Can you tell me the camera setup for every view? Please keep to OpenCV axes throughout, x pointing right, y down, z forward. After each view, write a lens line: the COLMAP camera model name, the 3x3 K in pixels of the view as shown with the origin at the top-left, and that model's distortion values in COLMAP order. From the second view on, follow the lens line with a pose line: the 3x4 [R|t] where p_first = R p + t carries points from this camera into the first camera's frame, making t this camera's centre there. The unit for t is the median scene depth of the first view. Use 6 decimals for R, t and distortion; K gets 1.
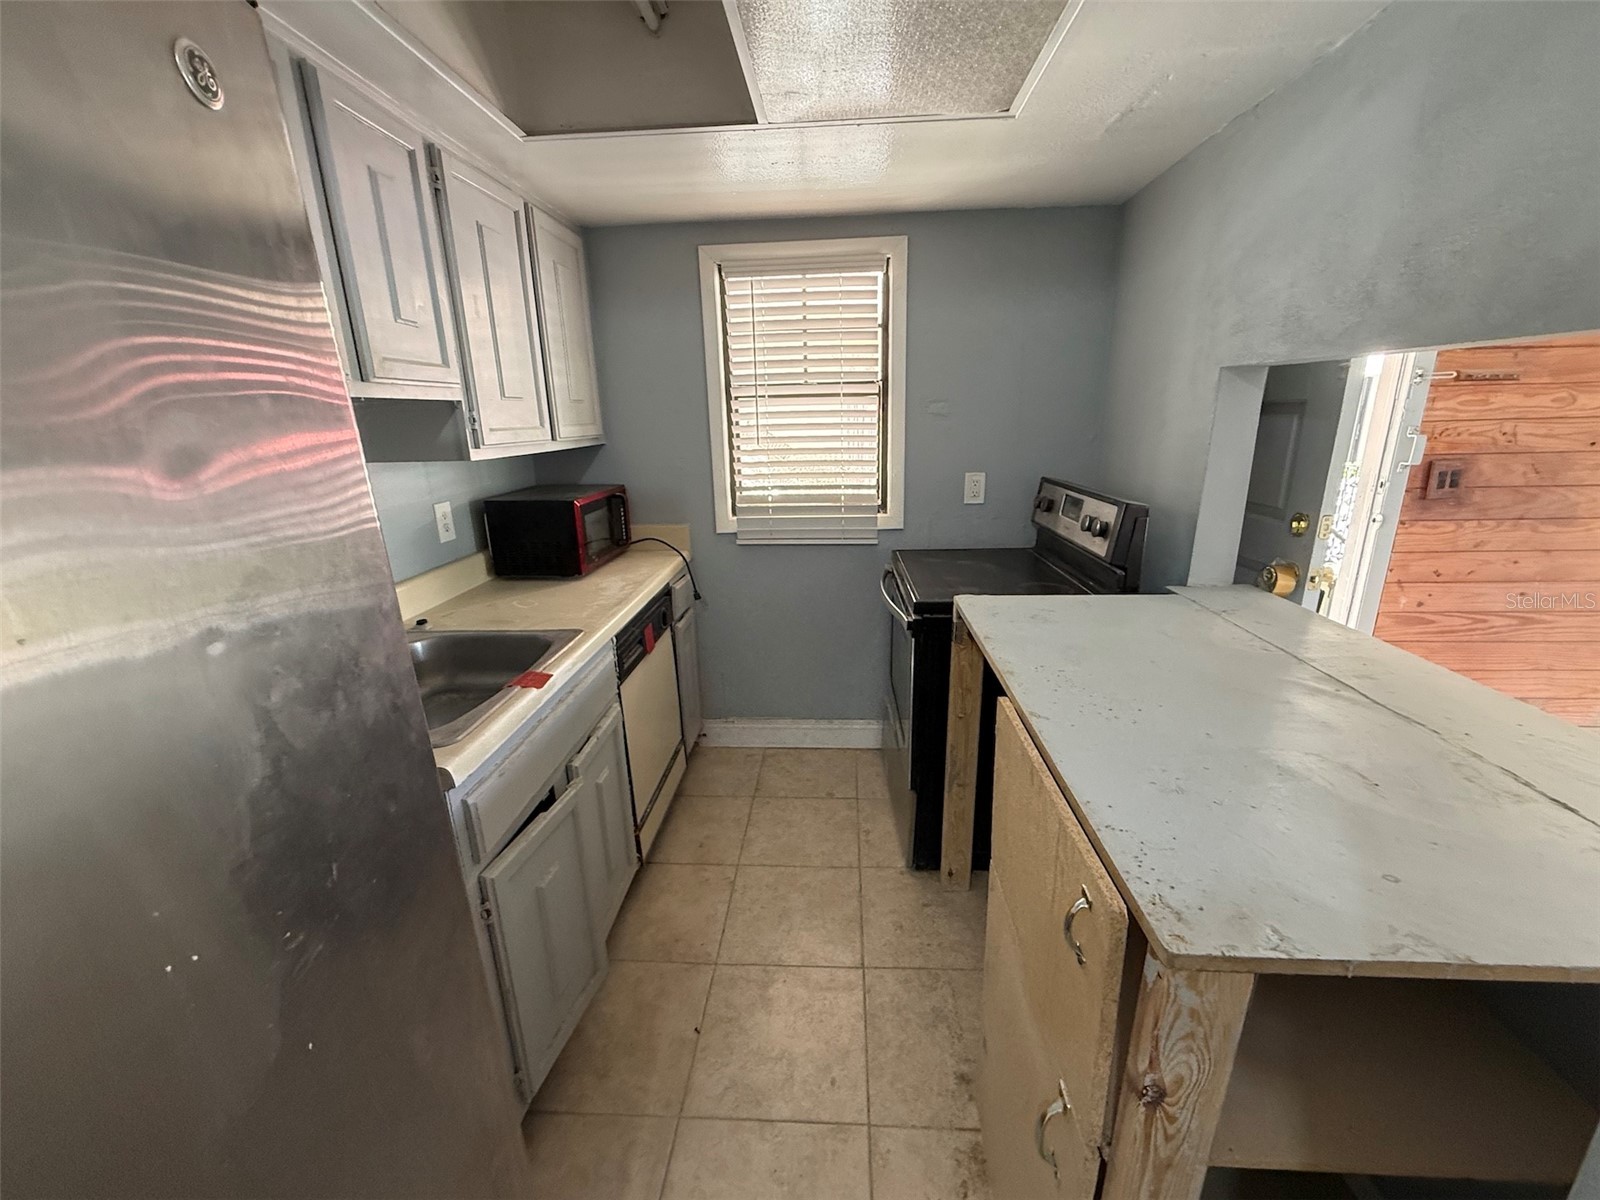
lens RADIAL K [[651.7, 0, 805.7], [0, 651.7, 599.7], [0, 0, 1]] dist [-0.000336, 0.000040]
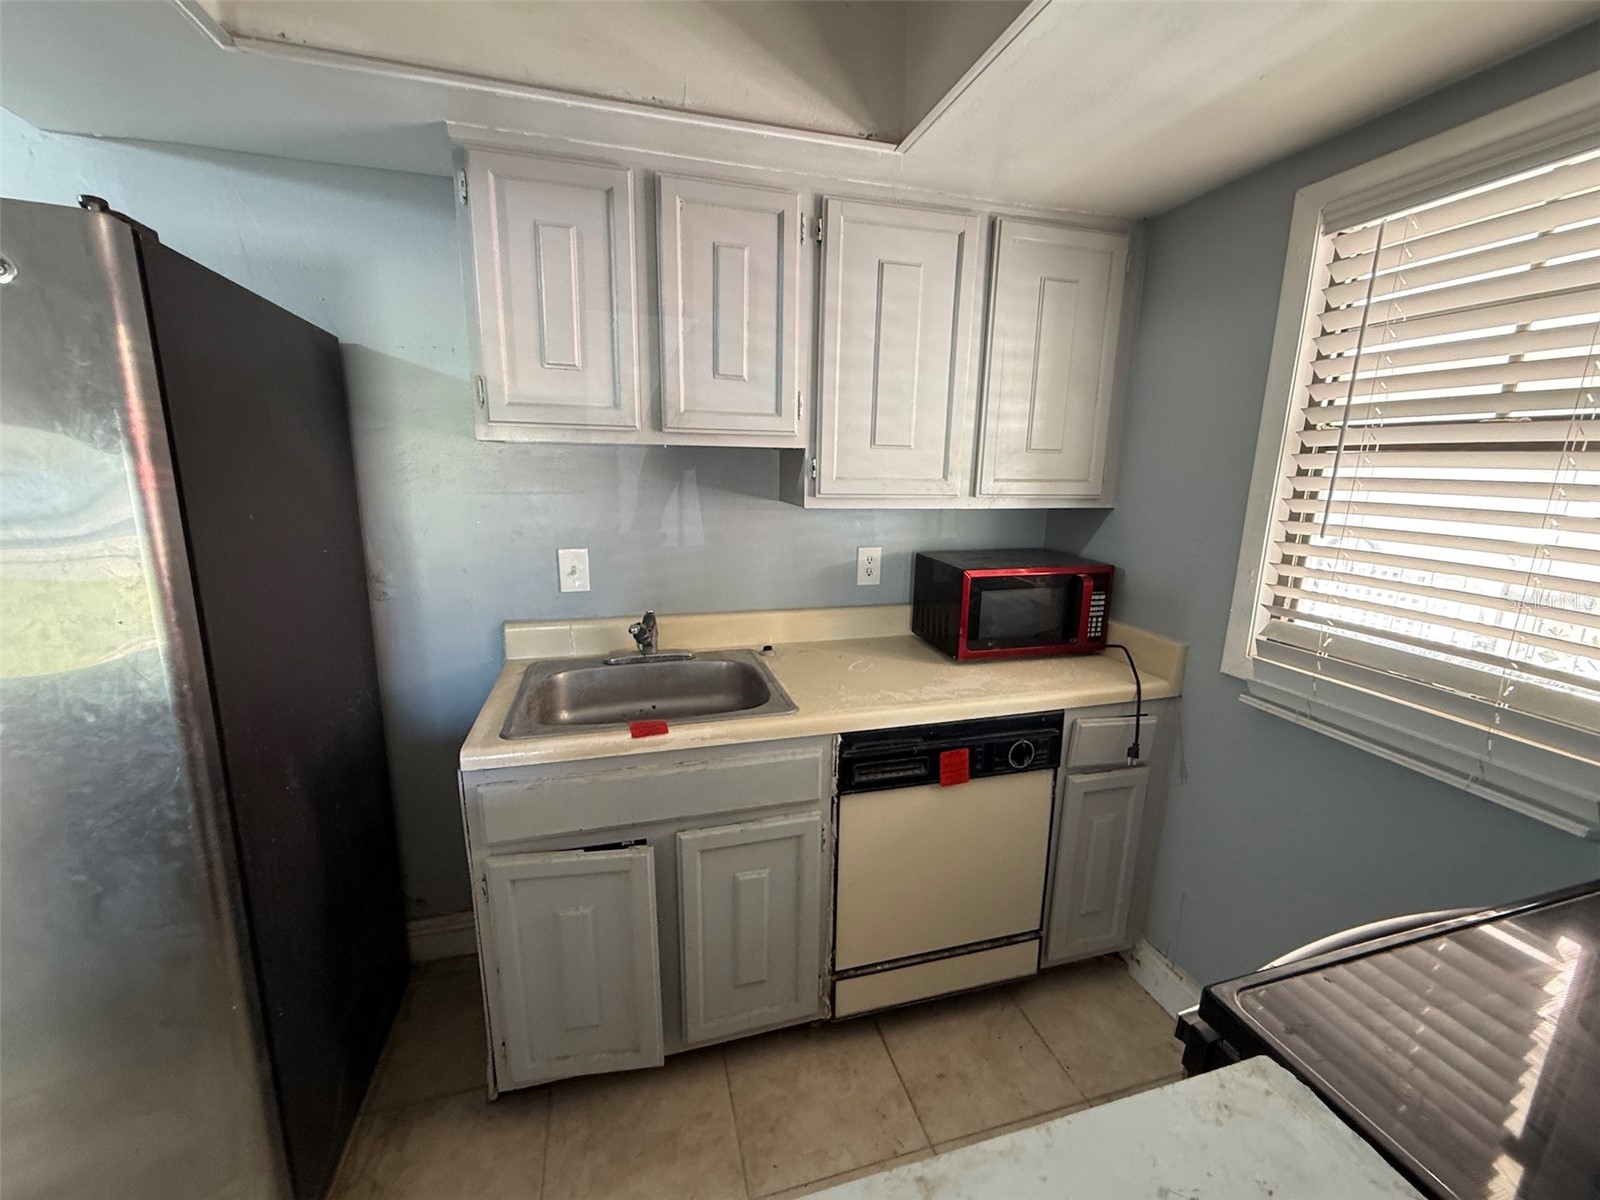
lens RADIAL K [[651.7, 0, 801.3], [0, 651.7, 598.5], [0, 0, 1]] dist [-0.000336, 0.000040]
pose [[0.324905, 0.224475, -0.918720, 0.349539], [-0.285089, 0.949483, 0.131170, -0.174014], [0.901754, 0.219299, 0.372488, 0.541636]]
